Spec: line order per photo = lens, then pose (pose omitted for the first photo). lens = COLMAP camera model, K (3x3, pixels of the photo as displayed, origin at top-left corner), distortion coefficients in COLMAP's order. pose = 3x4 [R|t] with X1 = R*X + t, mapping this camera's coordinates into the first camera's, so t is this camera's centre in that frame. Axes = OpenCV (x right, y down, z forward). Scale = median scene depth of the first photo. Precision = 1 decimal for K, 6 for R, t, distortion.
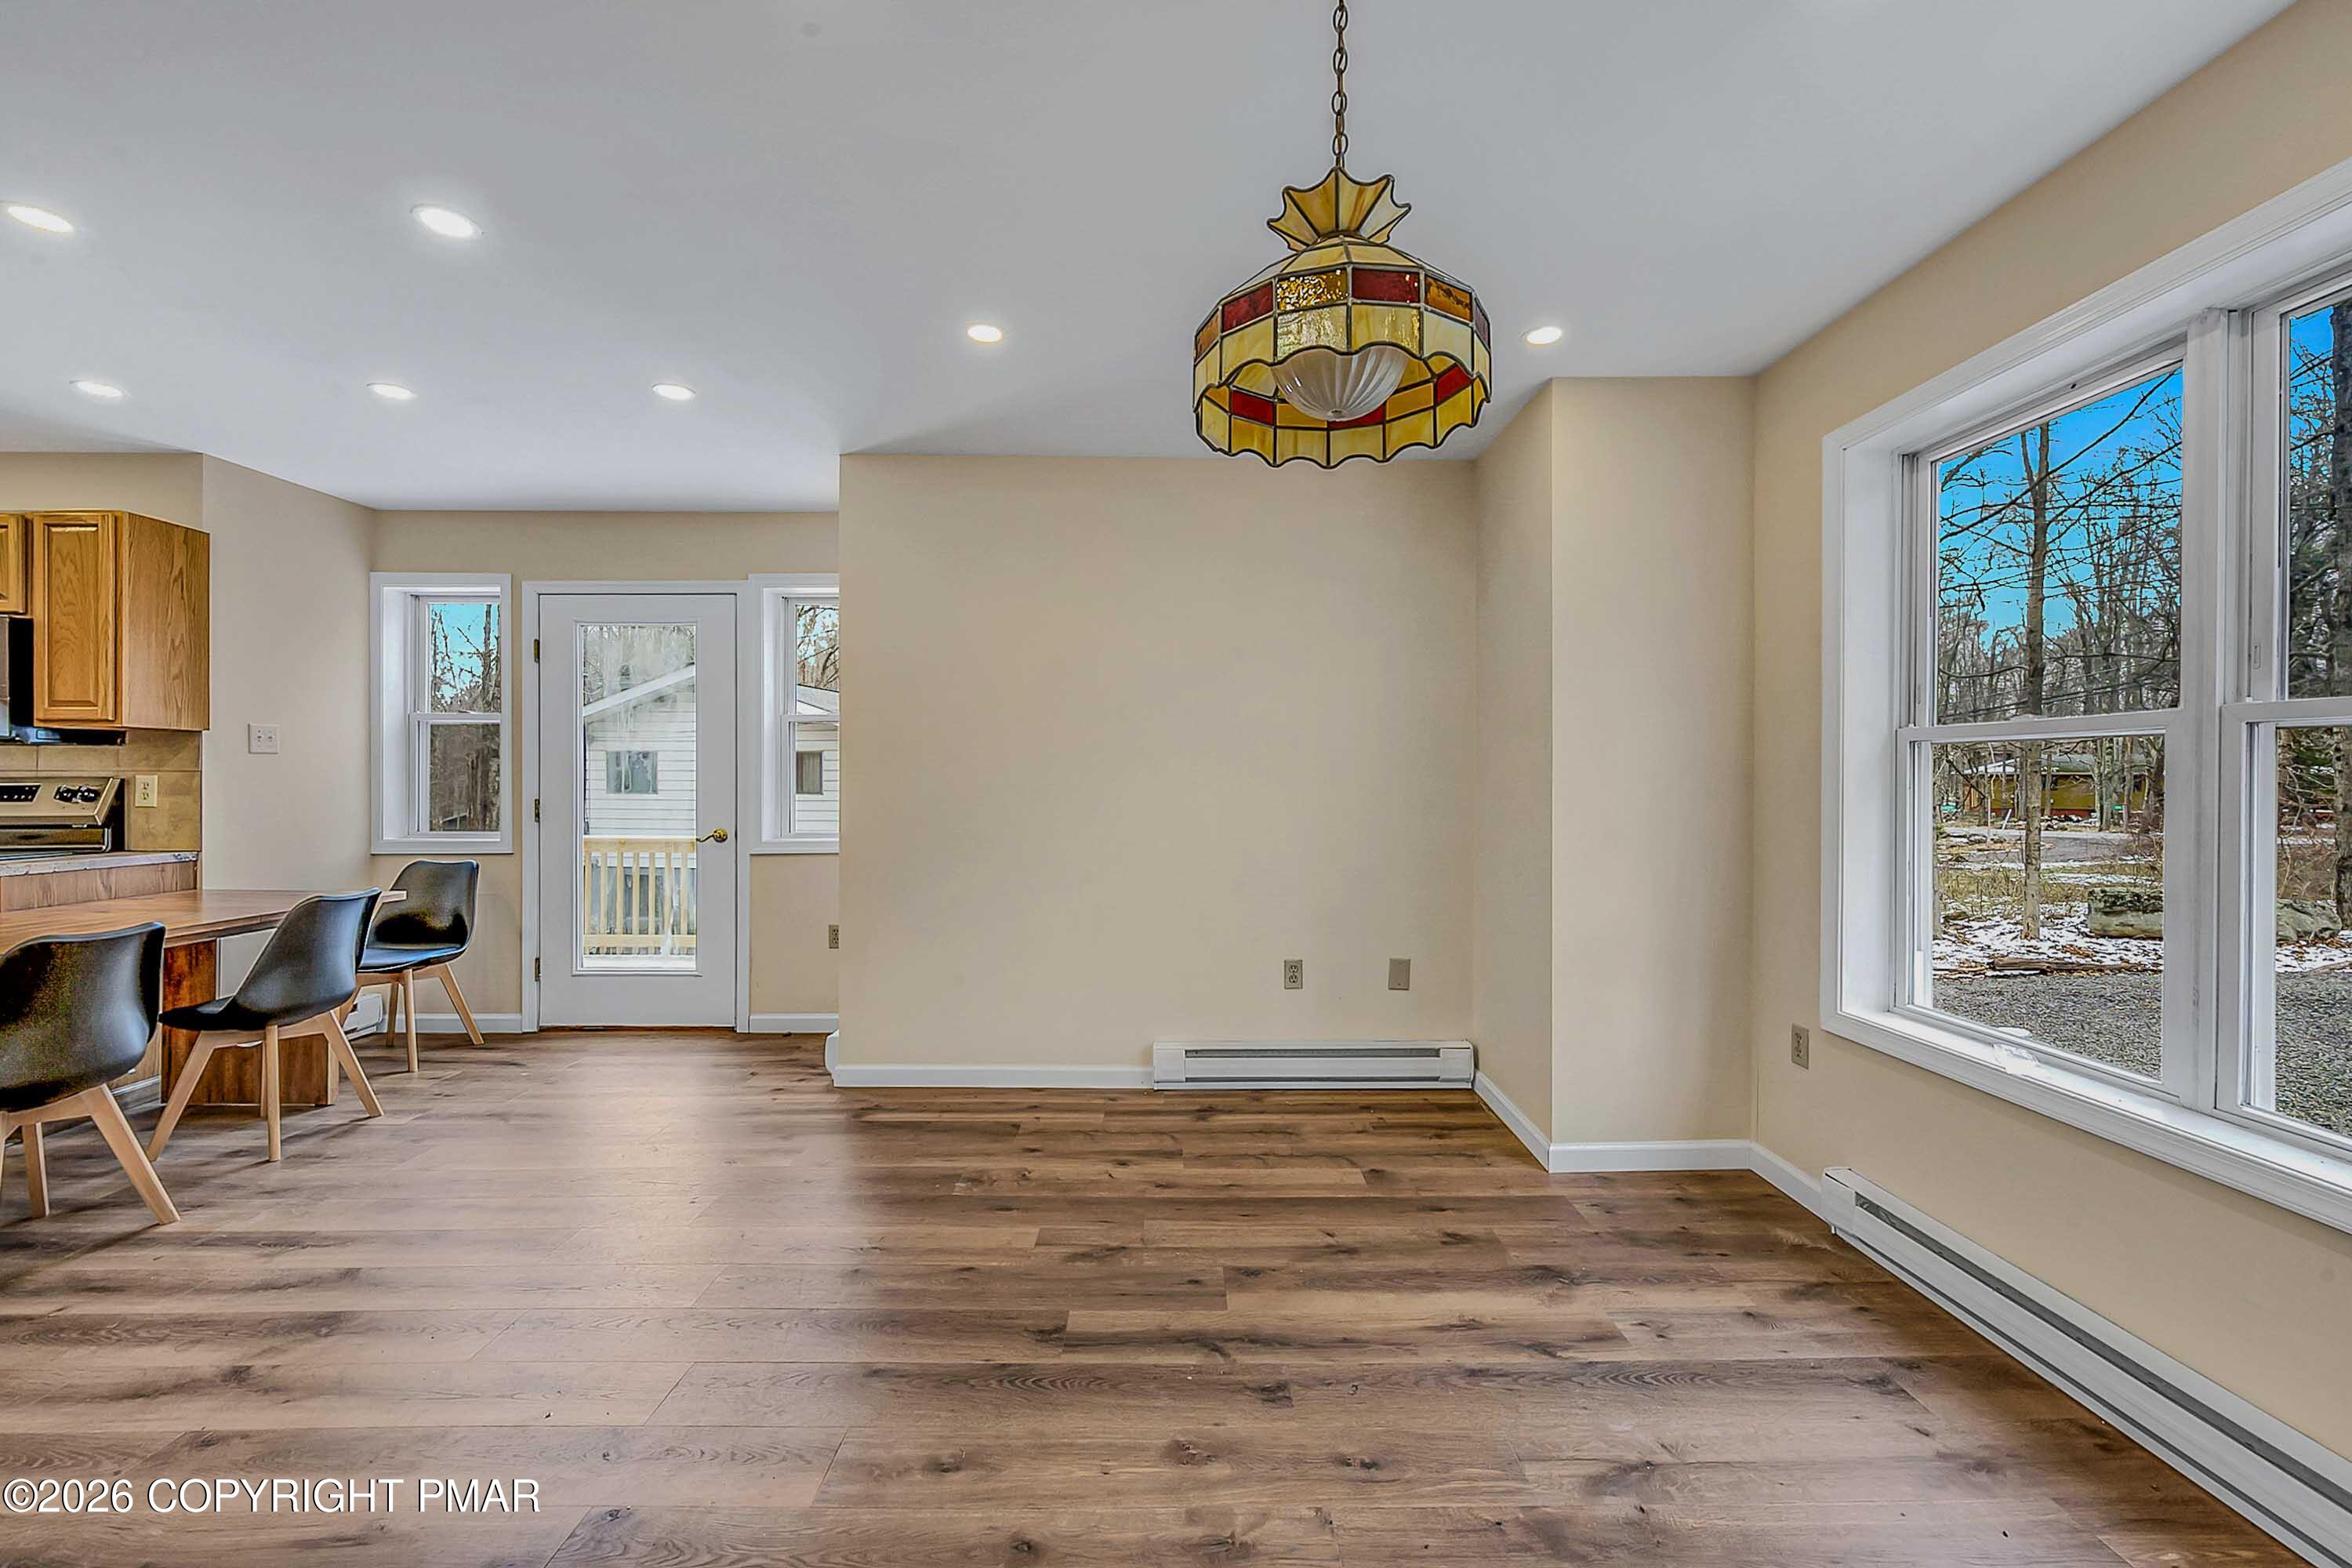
lens RADIAL K [[933.2, 0, 1198.7], [0, 933.2, 778.4], [0, 0, 1]] dist [0.000555, 0.000863]
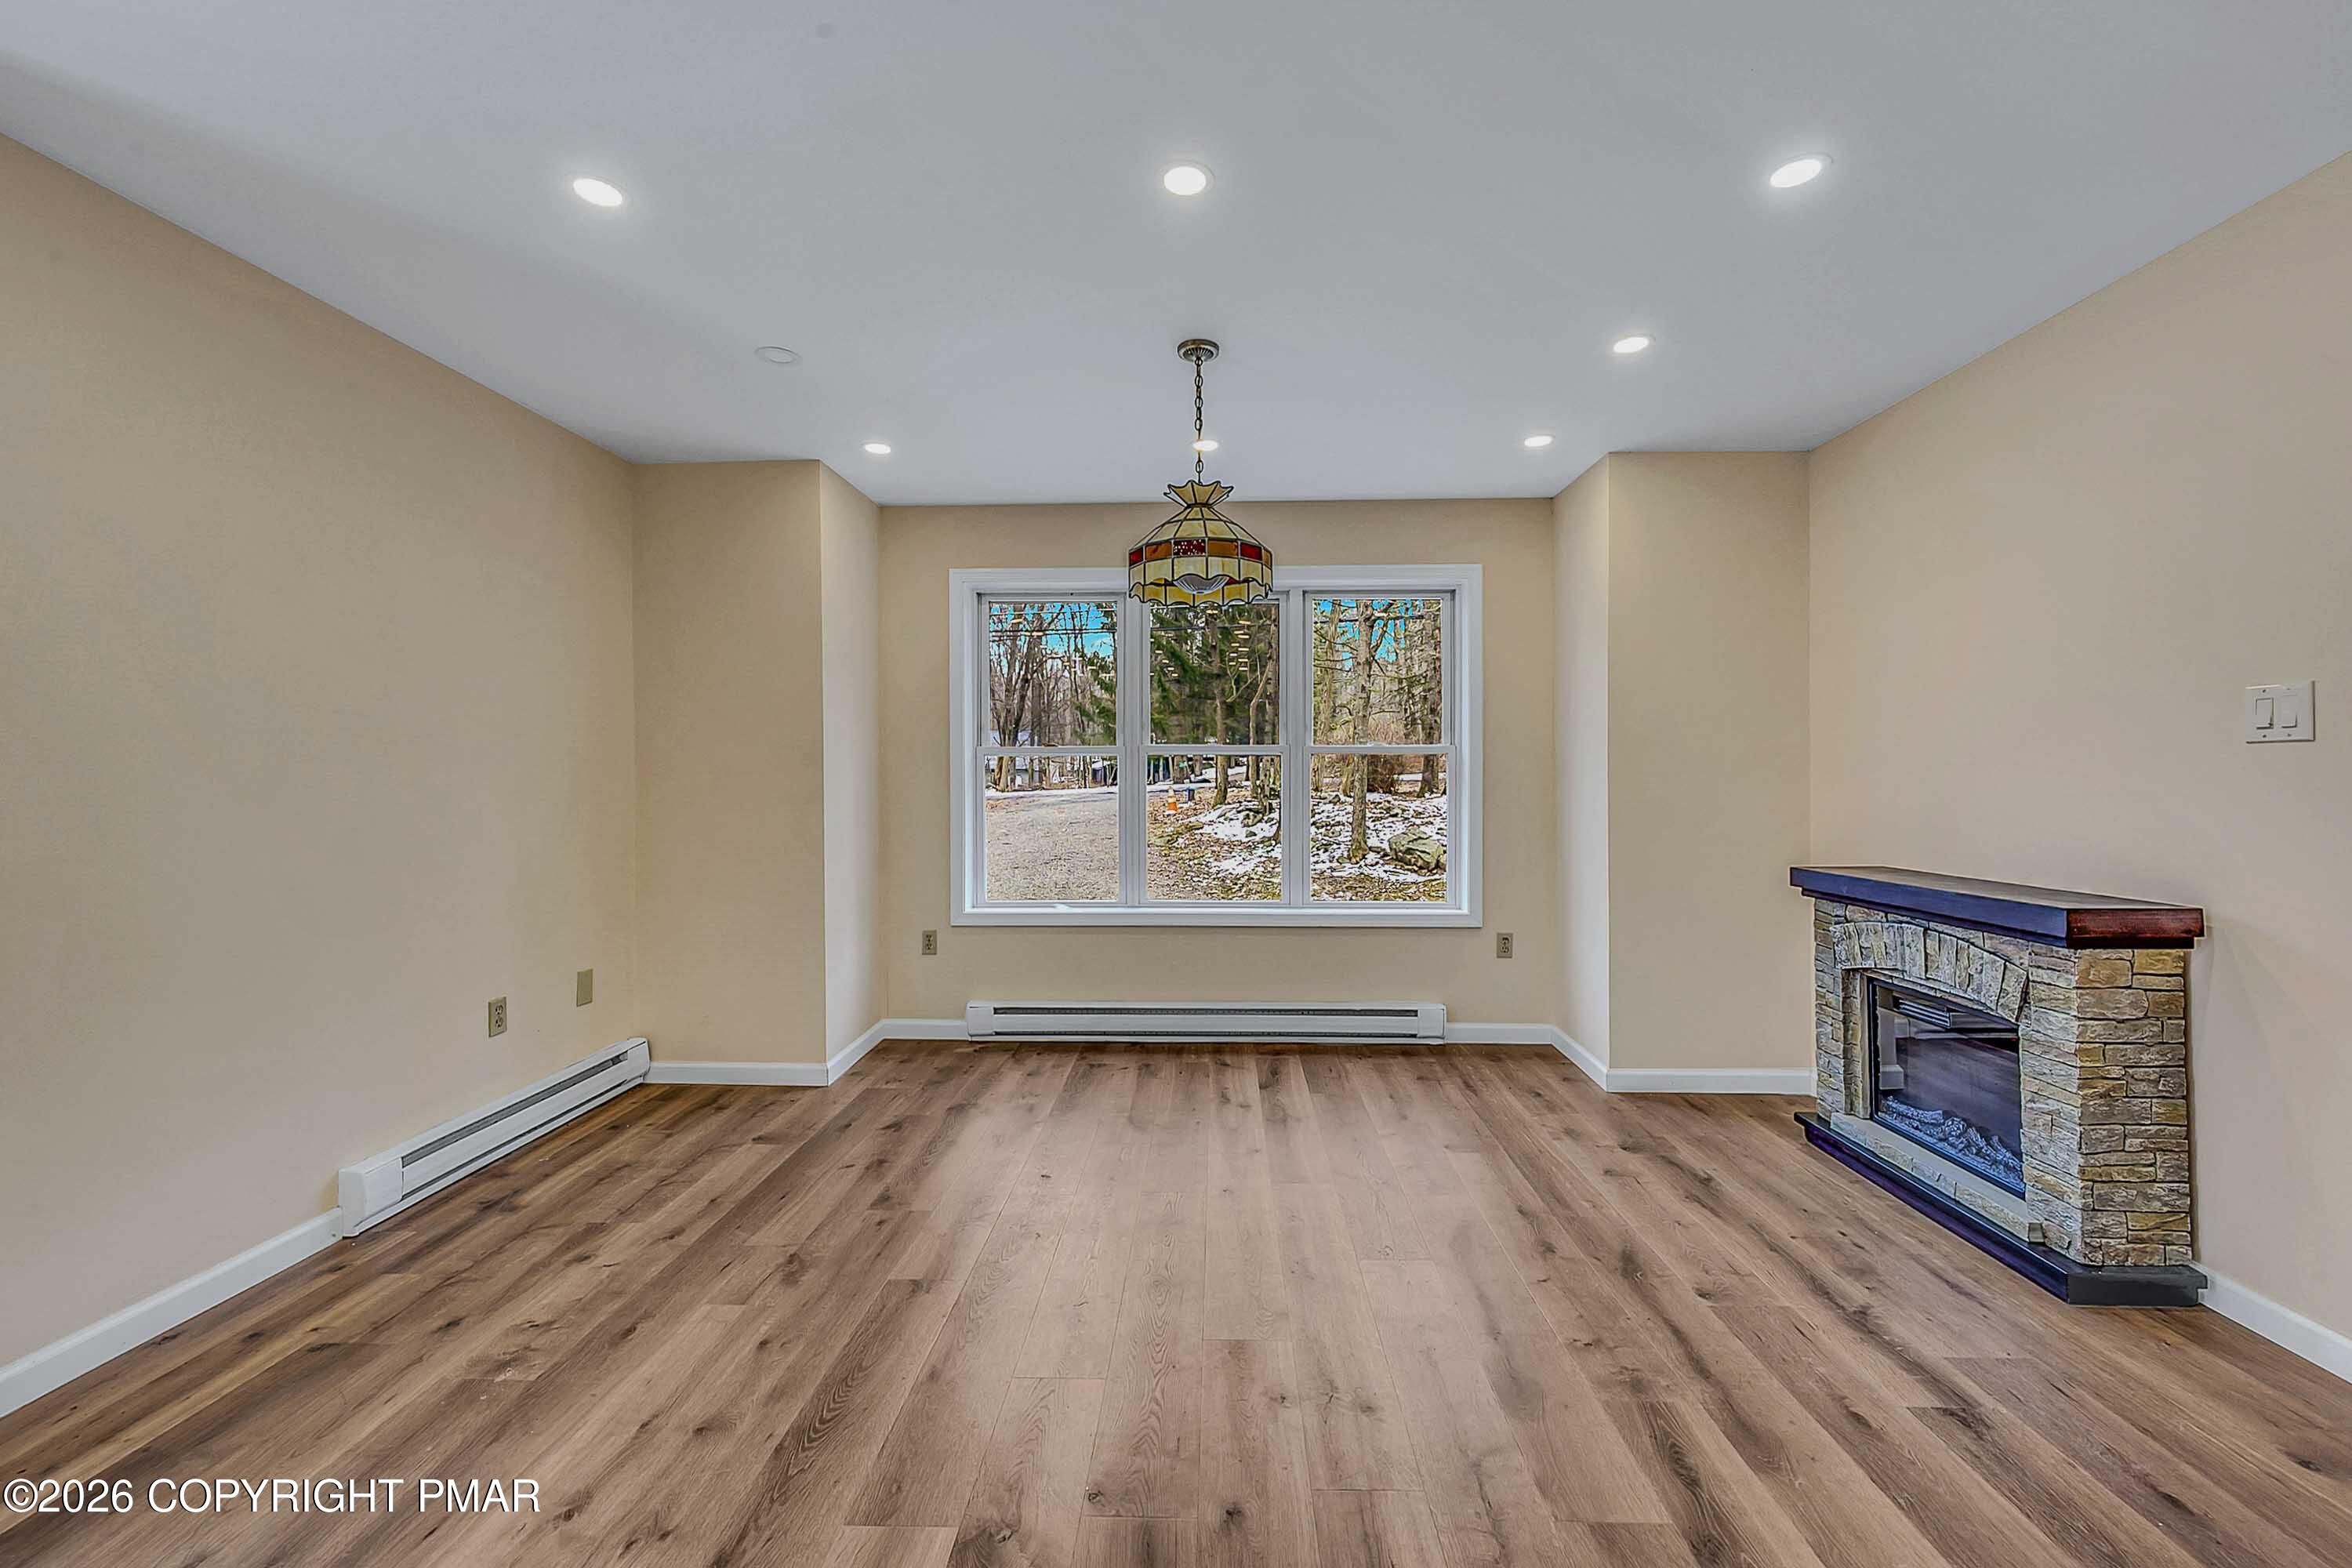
lens RADIAL K [[933.2, 0, 1179.7], [0, 933.2, 773.6], [0, 0, 1]] dist [0.000555, 0.000863]
pose [[0.058400, -0.002144, 0.998291, -0.811691], [0.005860, 0.999981, 0.001805, -0.002806], [-0.998276, 0.005744, 0.058411, 0.417179]]
